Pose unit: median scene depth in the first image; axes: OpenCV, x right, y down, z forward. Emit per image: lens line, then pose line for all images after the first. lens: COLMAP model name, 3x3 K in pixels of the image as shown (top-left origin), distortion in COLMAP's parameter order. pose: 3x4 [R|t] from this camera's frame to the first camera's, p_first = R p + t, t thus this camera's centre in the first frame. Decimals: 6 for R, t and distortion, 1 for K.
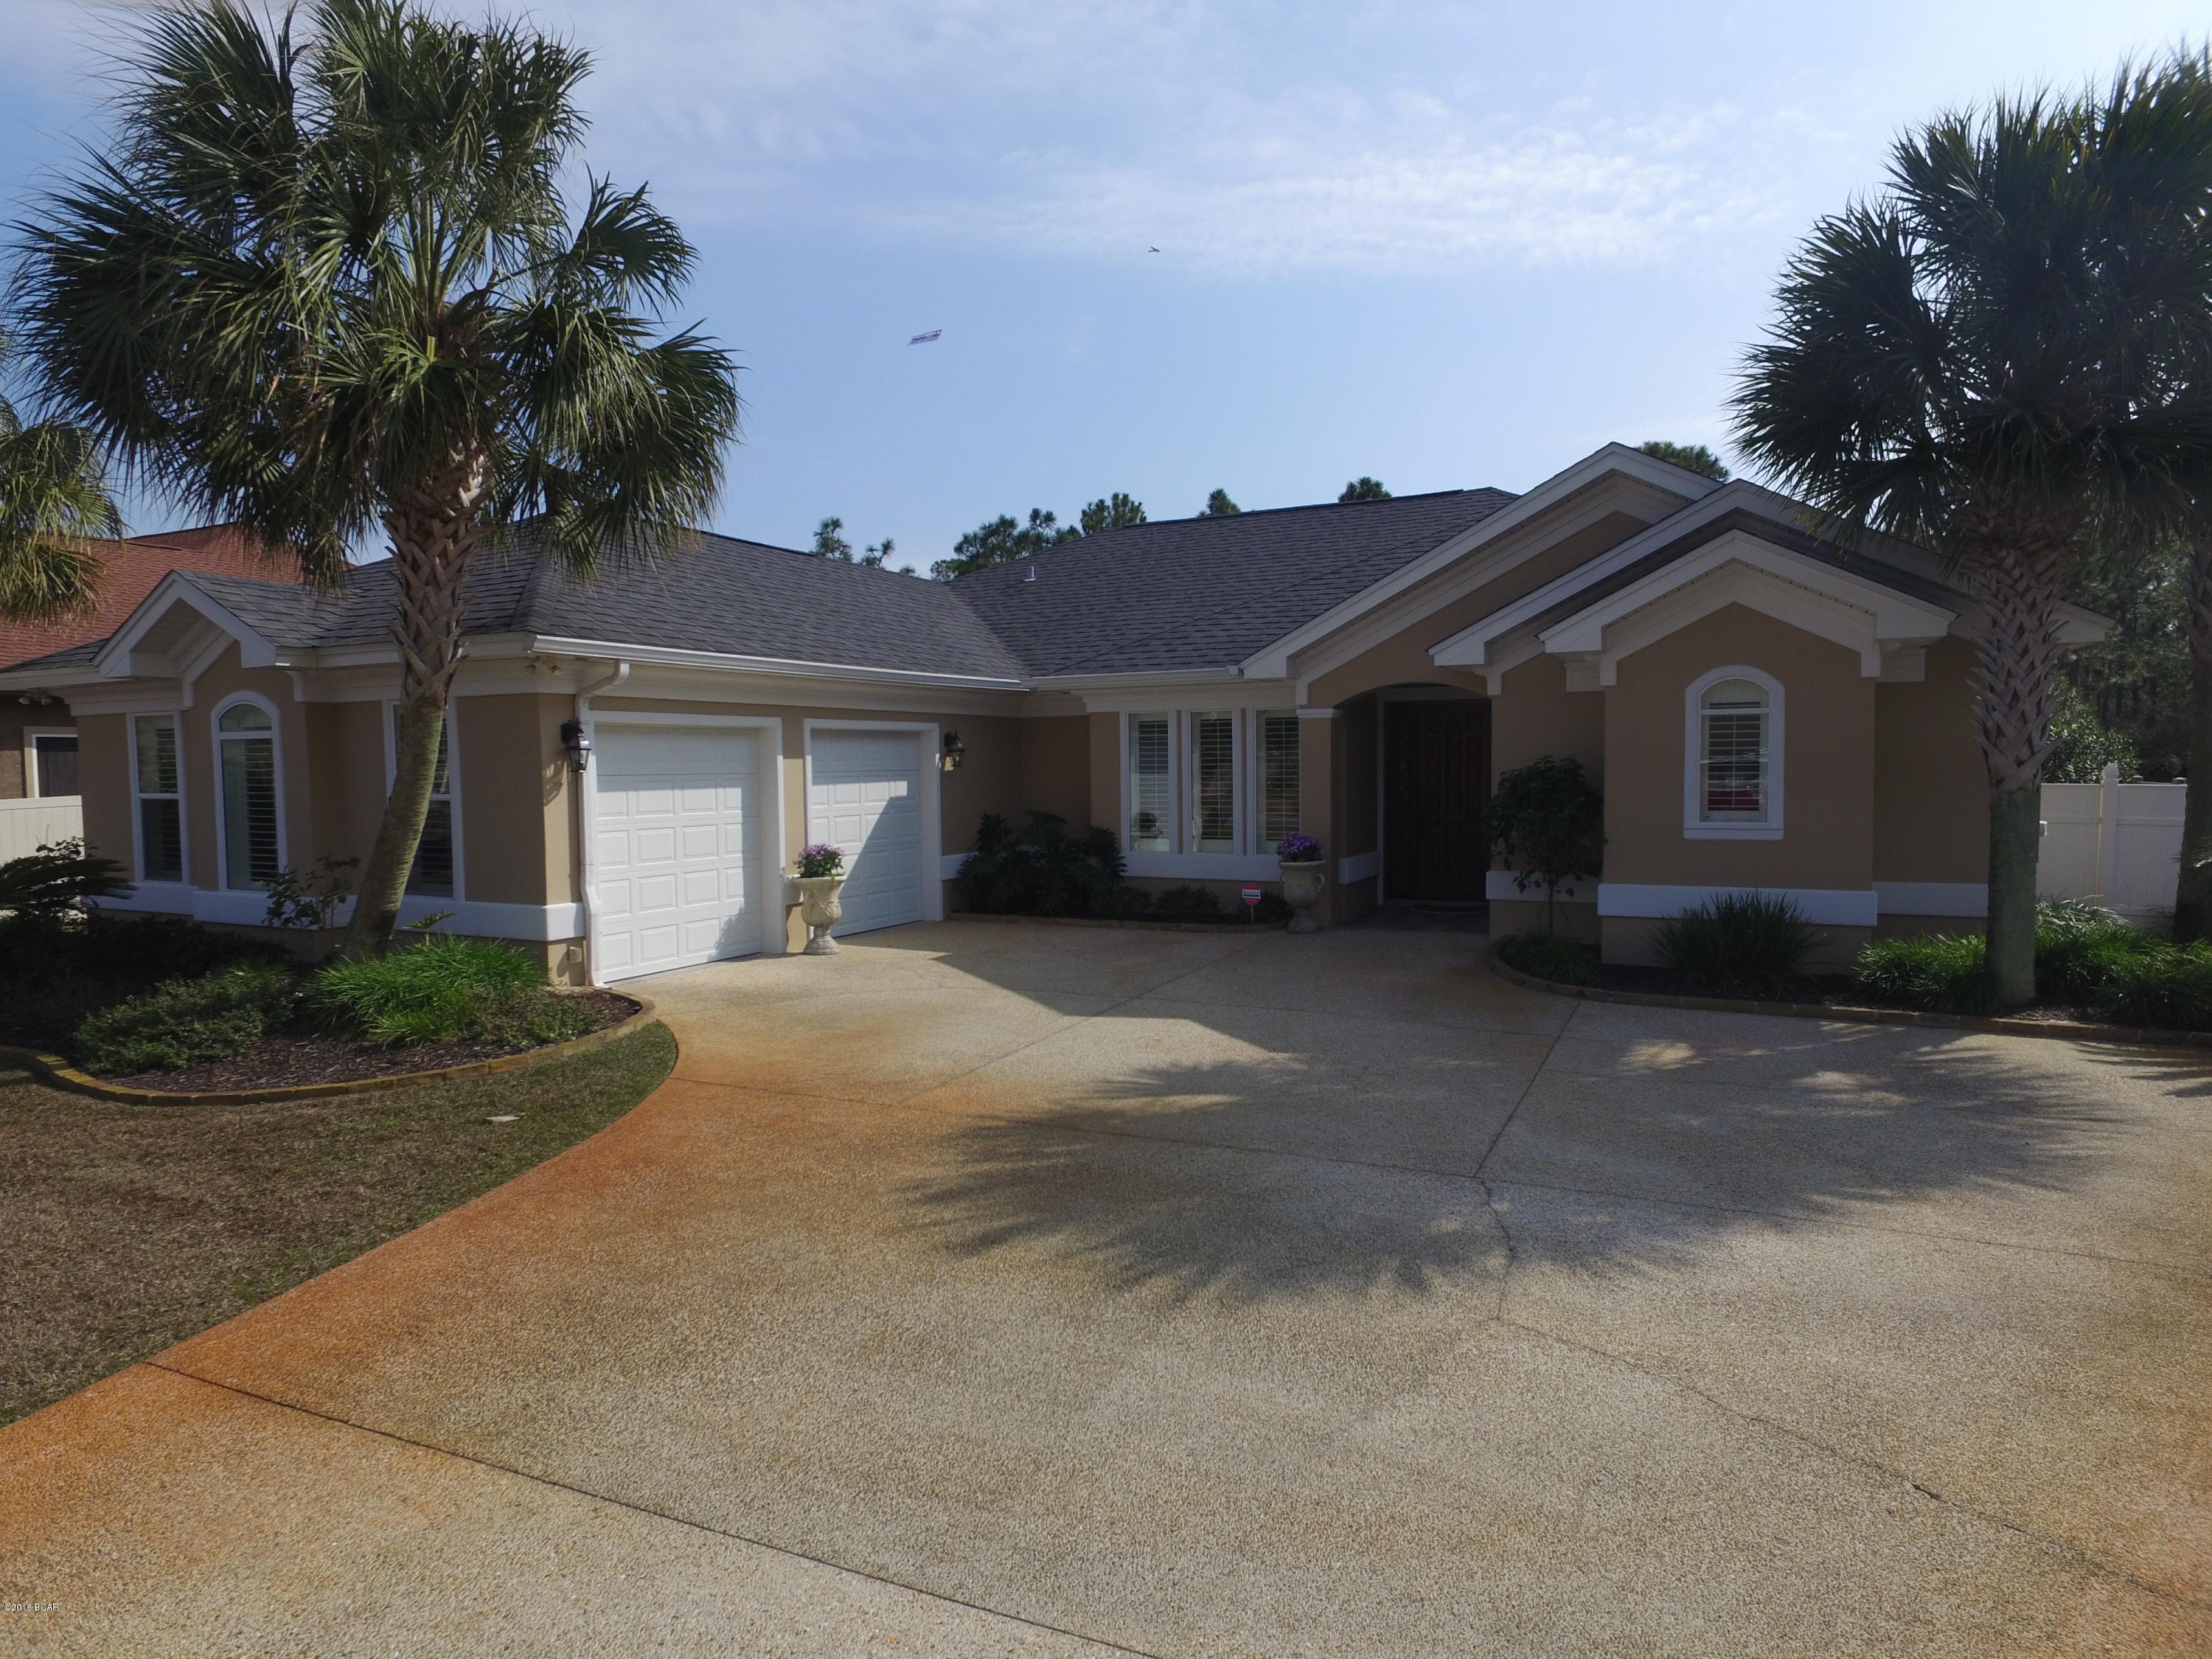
lens RADIAL K [[1288.3, 0, 1101.7], [0, 1288.3, 832.0], [0, 0, 1]] dist [-0.014138, 0.013368]
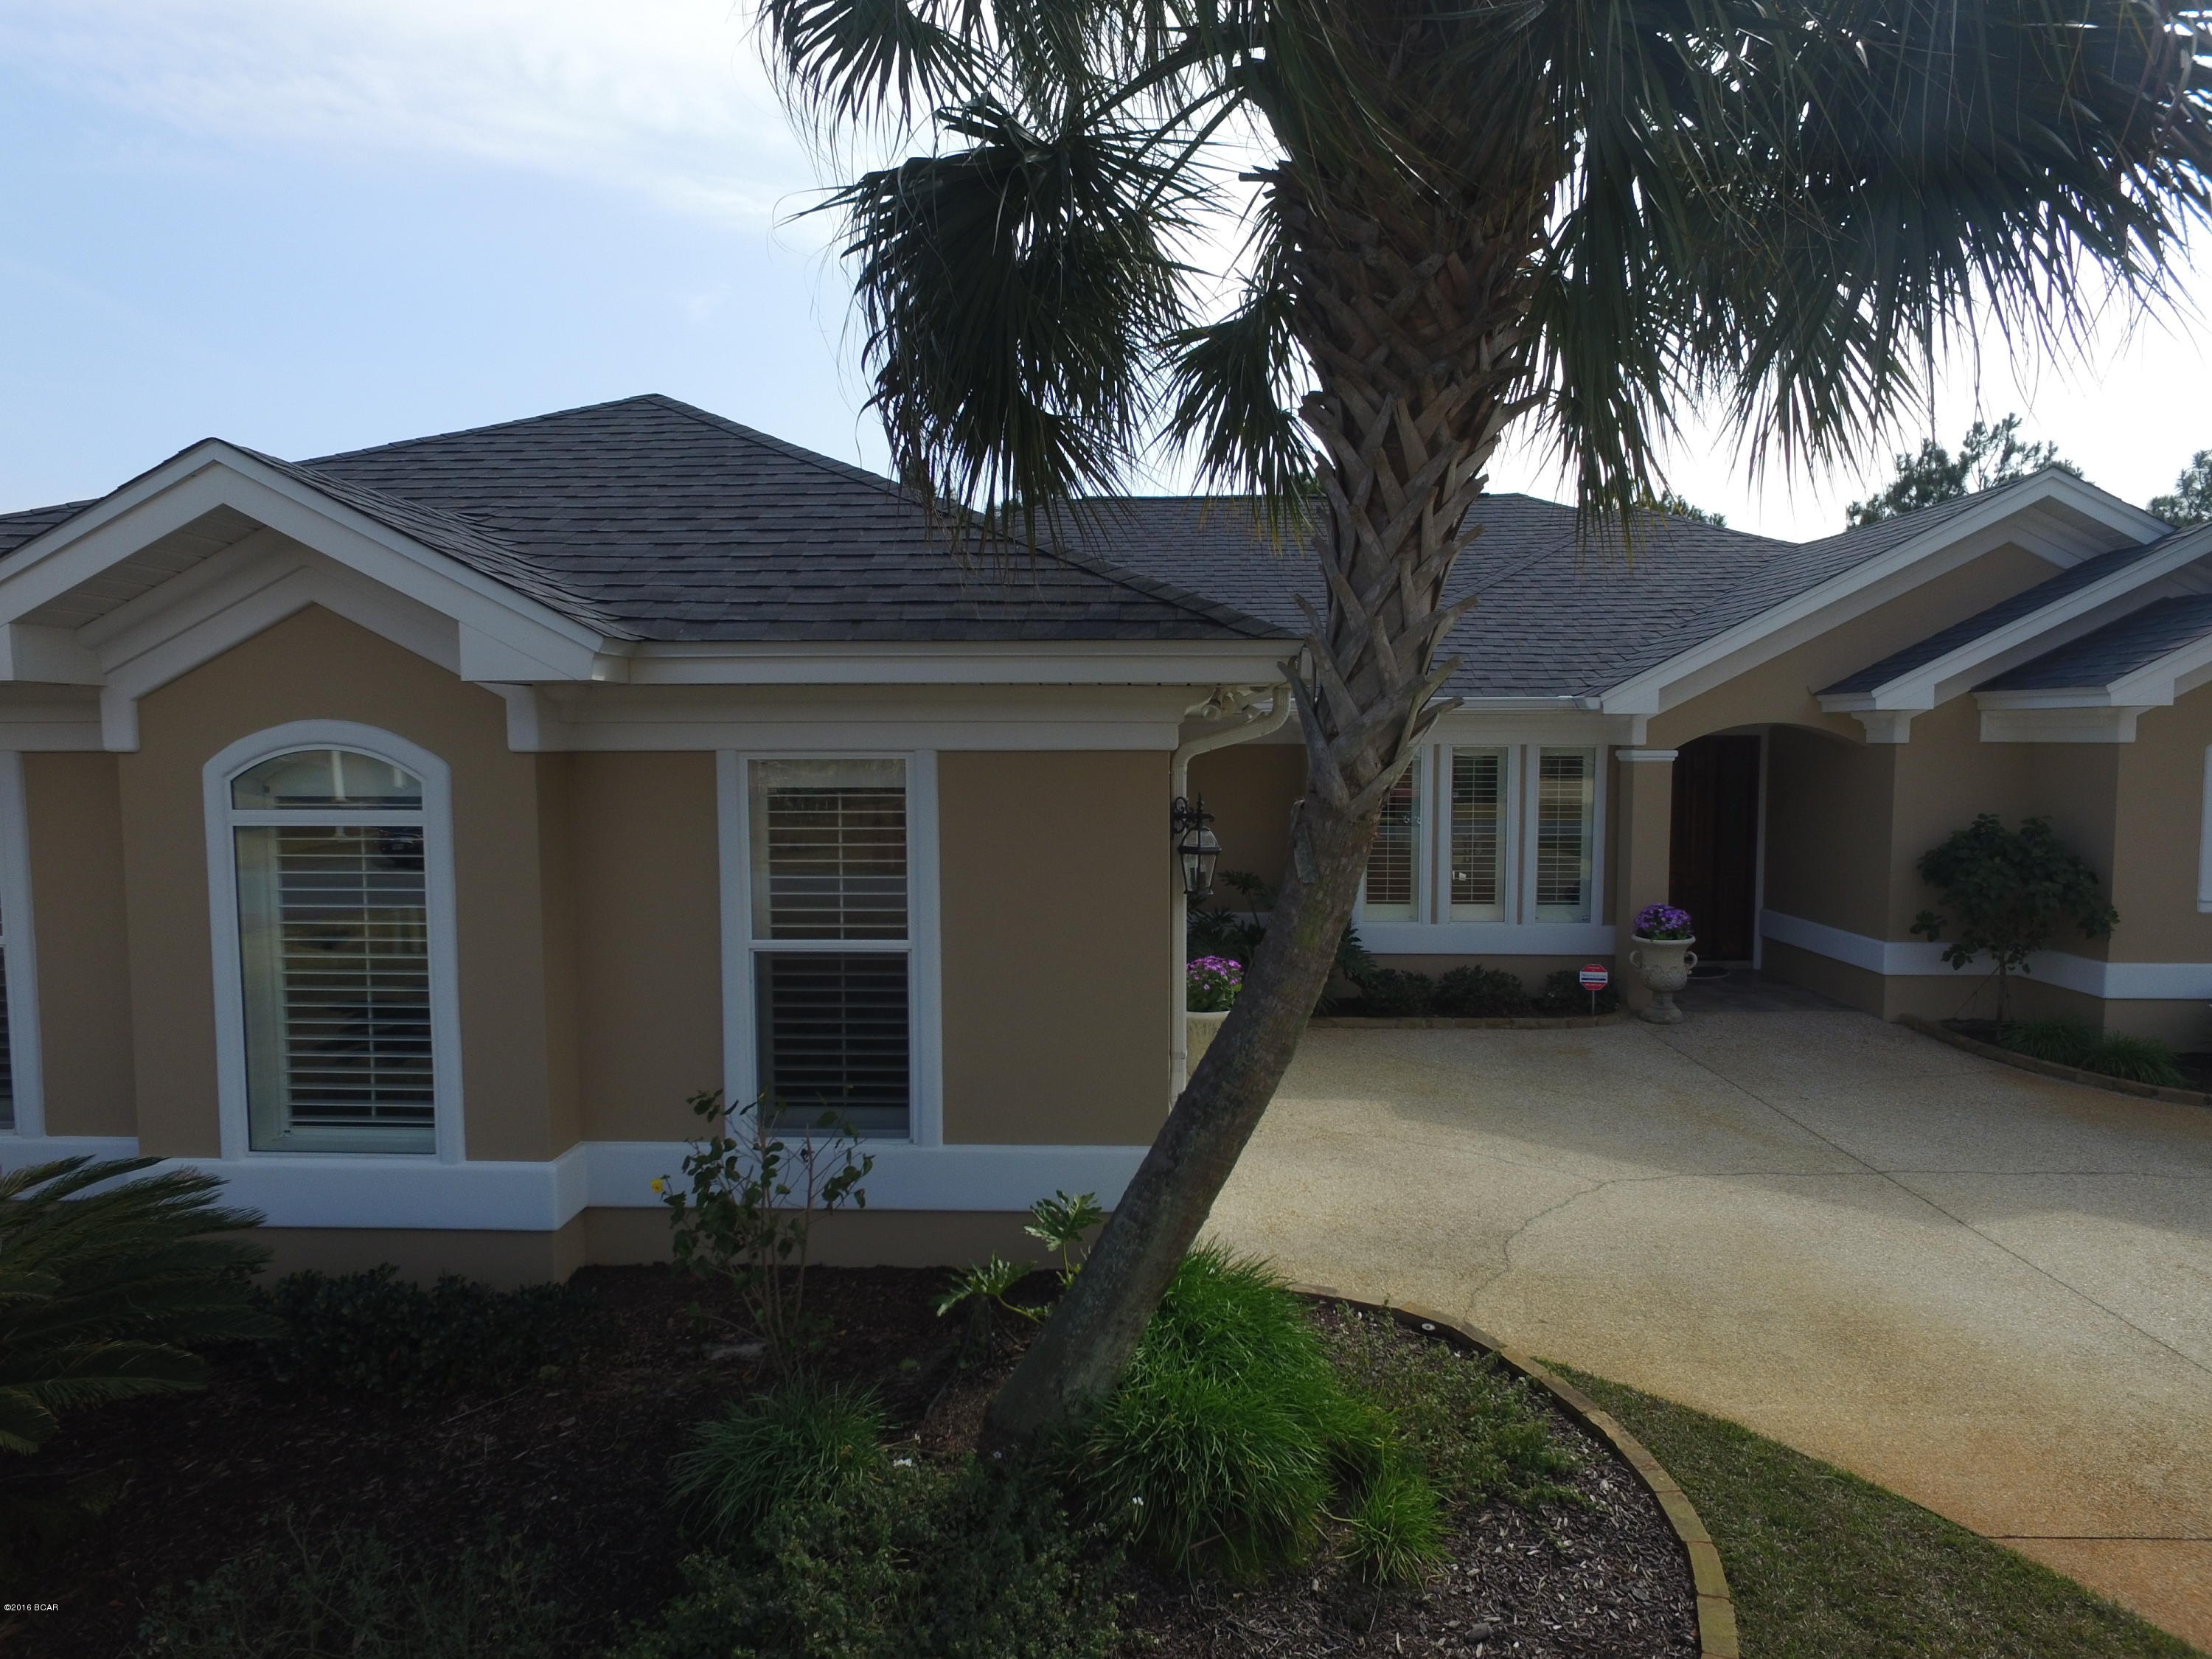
lens RADIAL K [[1290.7, 0, 1107.2], [0, 1290.7, 835.7], [0, 0, 1]] dist [-0.013423, 0.011702]
pose [[0.911349, -0.021974, 0.411047, -0.615817], [0.014502, 0.999668, 0.021288, -0.076738], [-0.411378, -0.013440, 0.911366, 0.481379]]
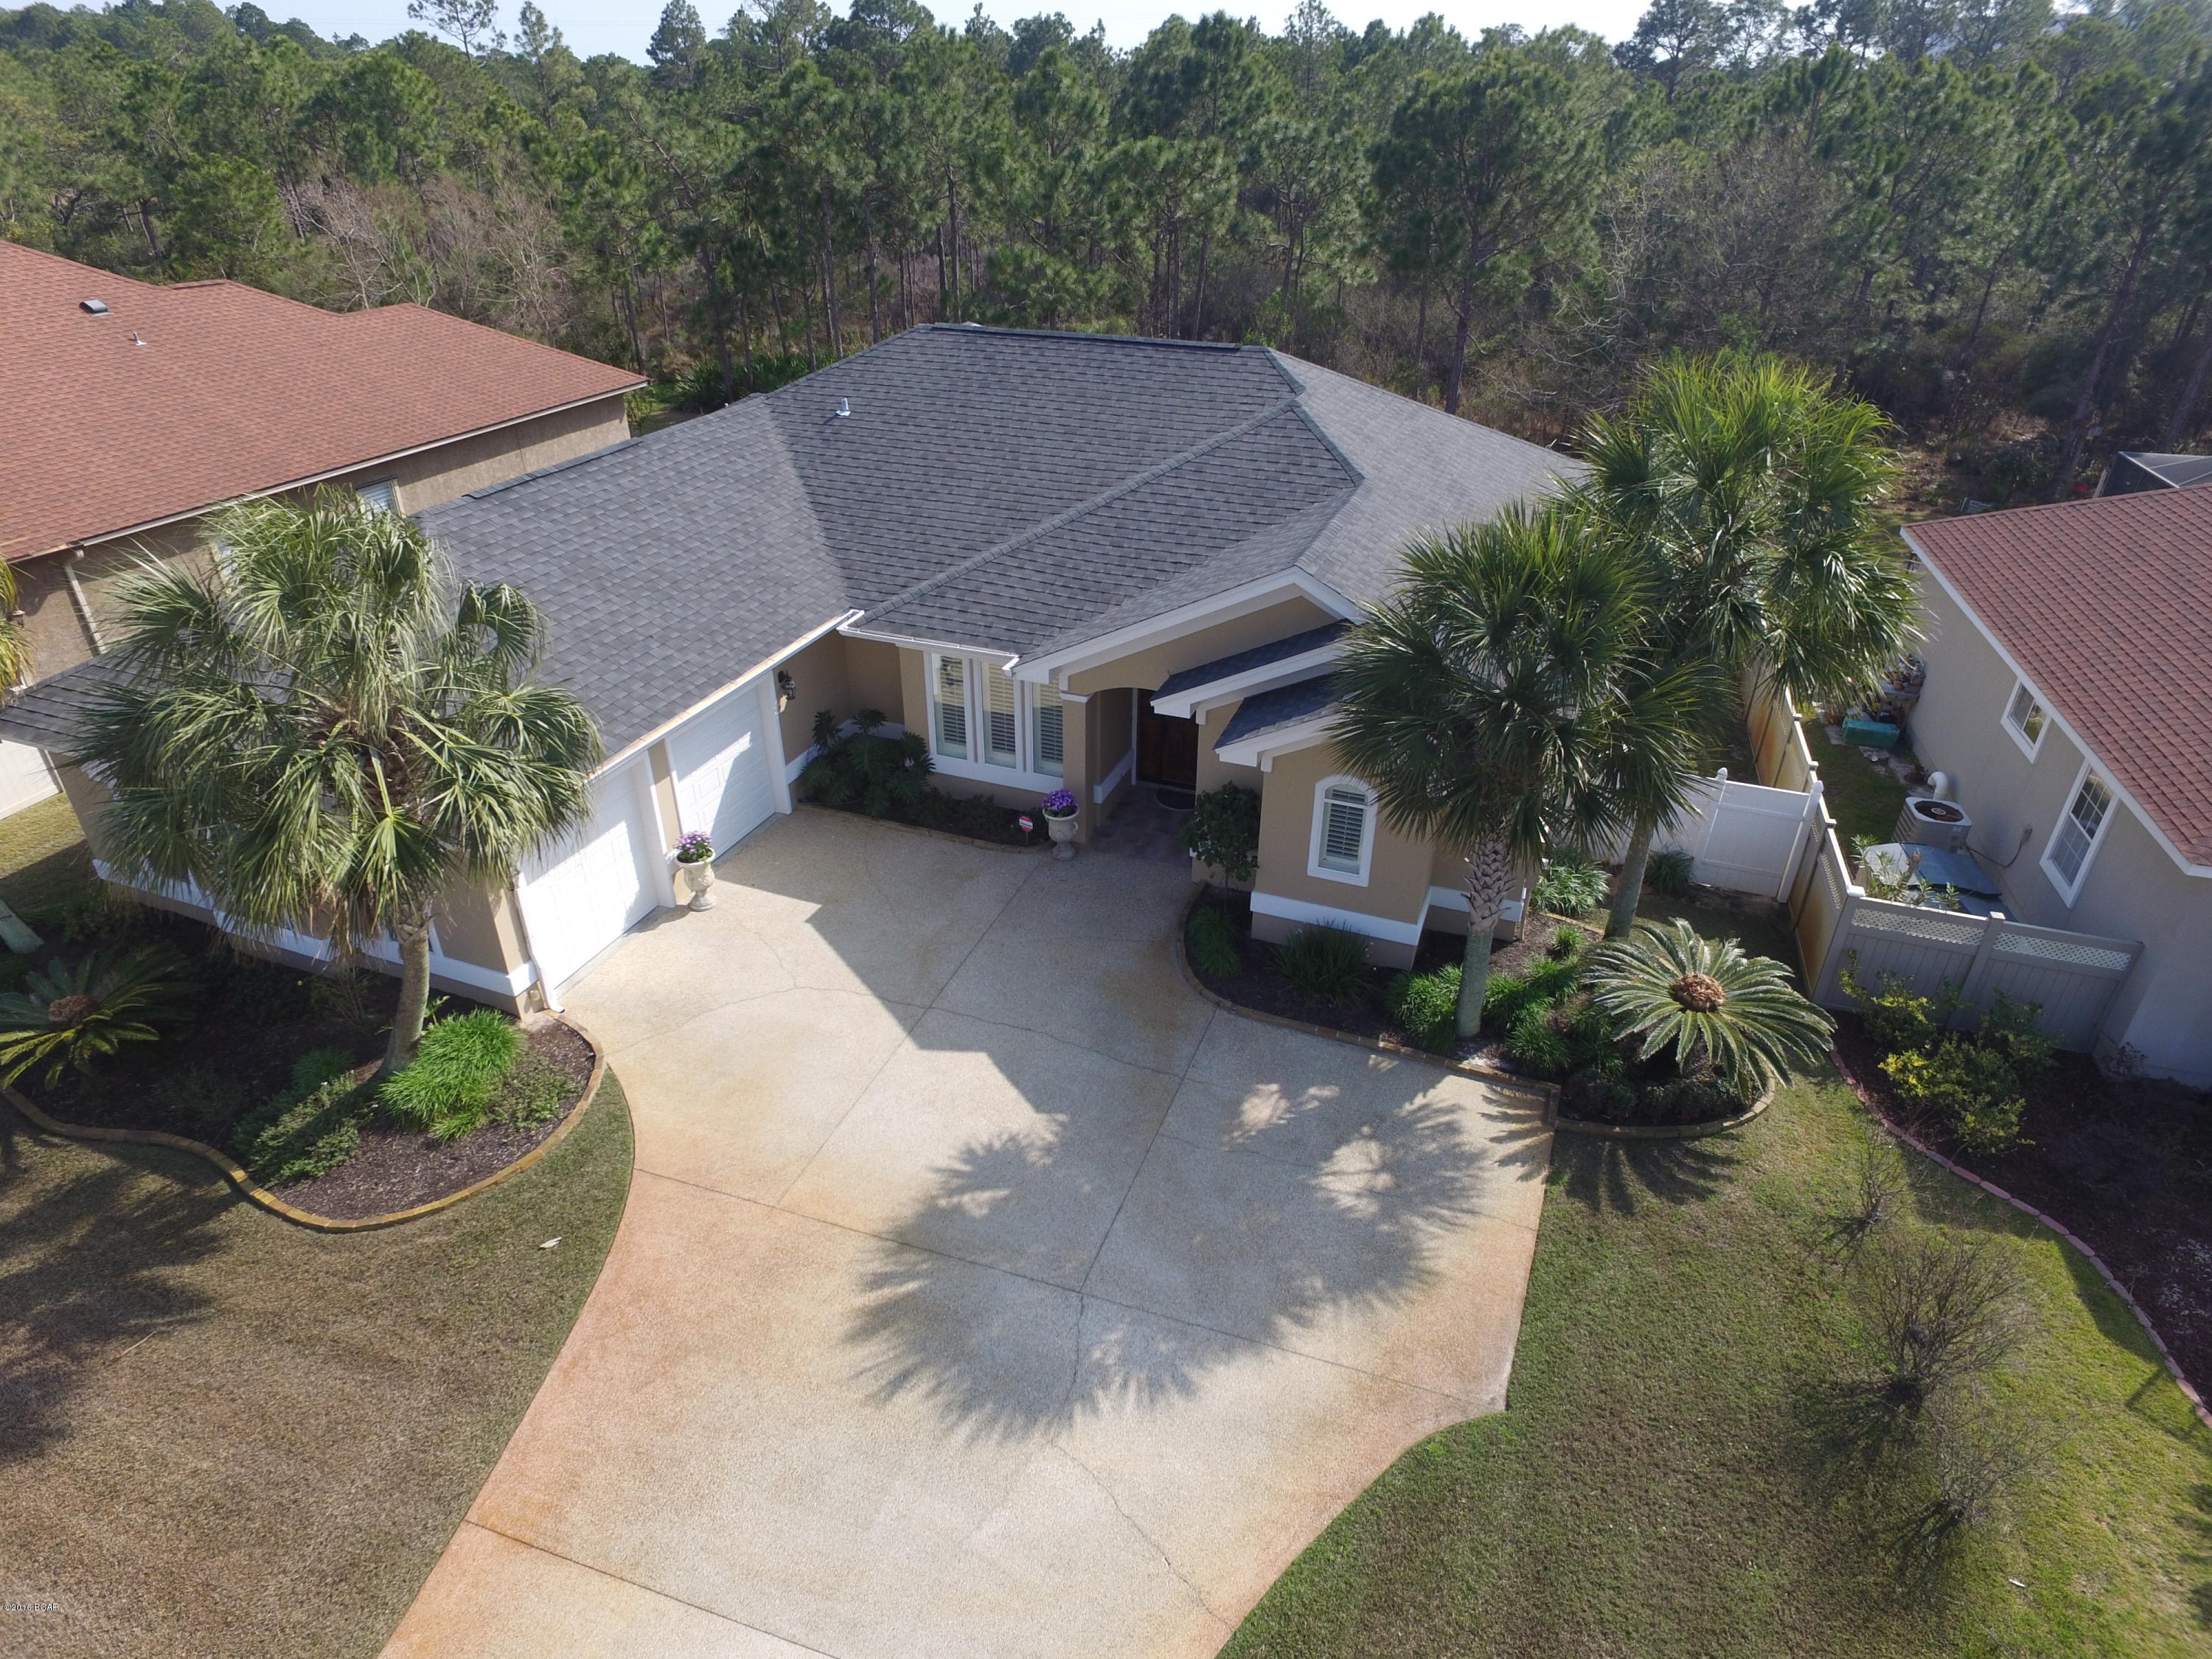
lens RADIAL K [[1288.3, 0, 1101.7], [0, 1288.3, 832.0], [0, 0, 1]] dist [-0.014138, 0.013368]
pose [[0.995219, -0.030051, 0.092936, 0.087481], [-0.014858, 0.893843, 0.448134, -0.672608], [-0.096537, -0.447372, 0.889122, -0.239577]]
